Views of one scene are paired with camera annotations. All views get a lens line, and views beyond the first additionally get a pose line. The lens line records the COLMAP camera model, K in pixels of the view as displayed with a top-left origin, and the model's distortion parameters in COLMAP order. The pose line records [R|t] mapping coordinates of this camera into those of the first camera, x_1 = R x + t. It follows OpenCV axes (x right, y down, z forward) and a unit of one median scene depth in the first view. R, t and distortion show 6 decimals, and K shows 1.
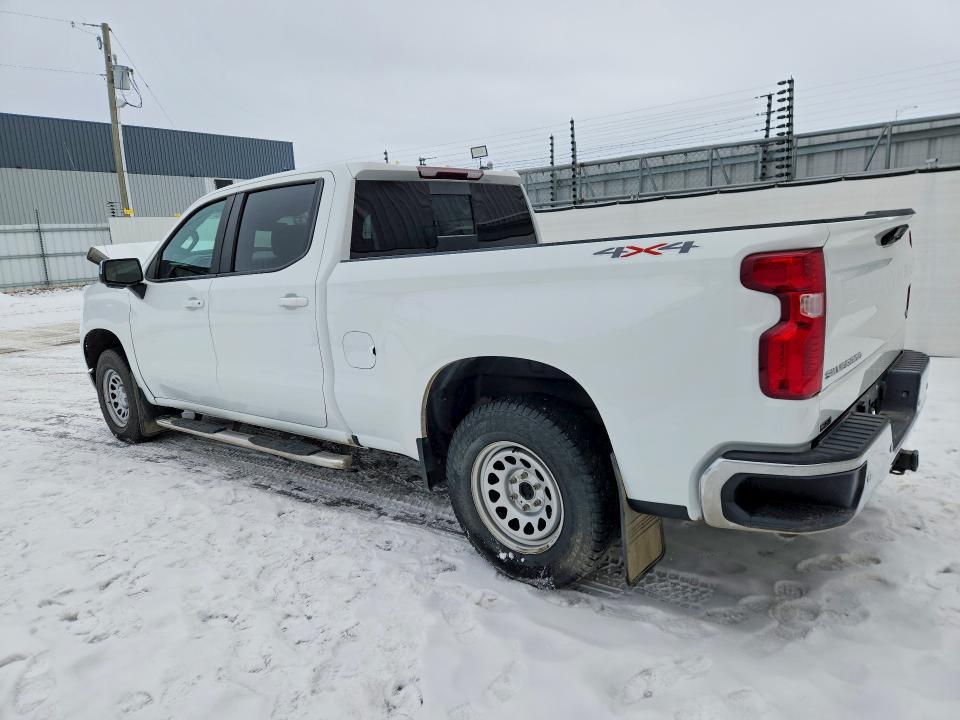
lens RADIAL K [[646.2, 0, 480.0], [0, 646.2, 360.0], [0, 0, 1]] dist [0.074993, -0.066962]
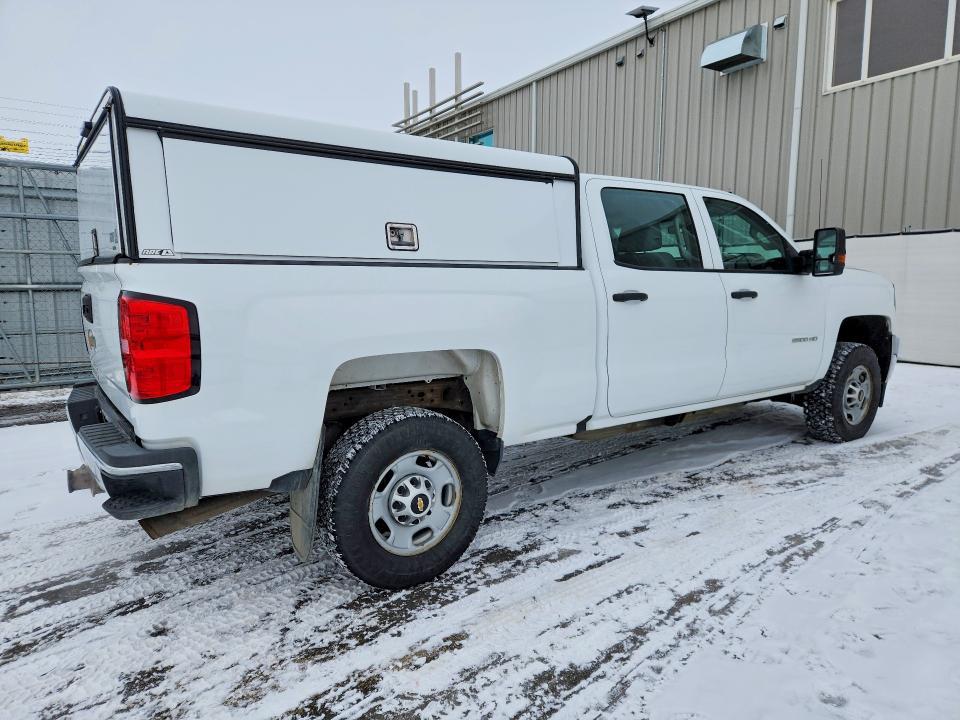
lens RADIAL K [[661.0, 0, 476.7], [0, 661.0, 360.7], [0, 0, 1]] dist [0.073027, -0.065798]
pose [[0.267726, -0.069727, 0.960969, -1.435251], [0.161855, 0.986459, 0.026484, -0.130224], [-0.949803, 0.148447, 0.275387, 1.281548]]
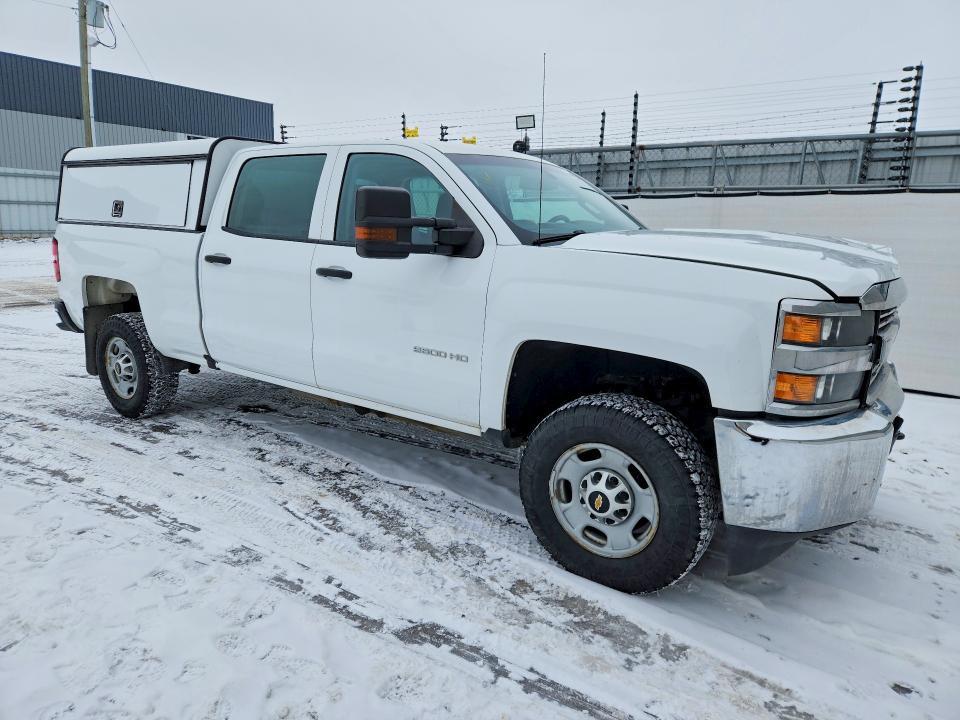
lens RADIAL K [[646.7, 0, 484.7], [0, 646.7, 359.4], [0, 0, 1]] dist [0.068943, -0.061414]
pose [[0.996047, 0.068041, 0.057106, -0.186610], [-0.069426, 0.997331, 0.022625, -0.059612], [-0.055415, -0.026500, 0.998112, 0.332205]]
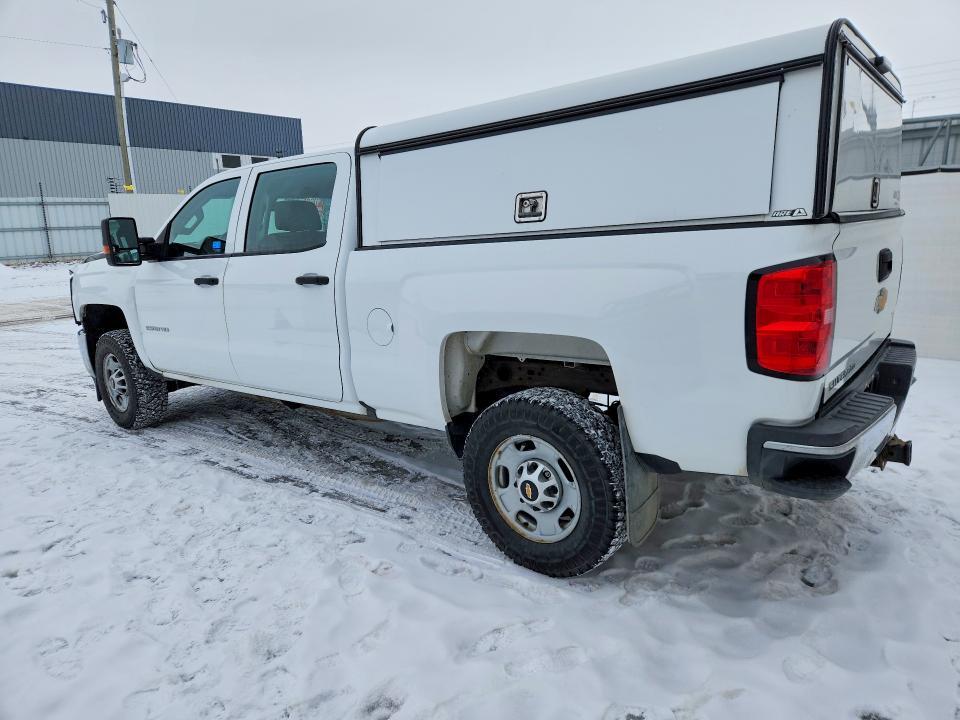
lens RADIAL K [[646.7, 0, 484.7], [0, 646.7, 359.4], [0, 0, 1]] dist [0.068943, -0.061414]
pose [[0.999689, 0.024721, -0.003335, 0.112577], [-0.024624, 0.999346, 0.026465, -0.014667], [0.003987, -0.026375, 0.999644, -0.066309]]
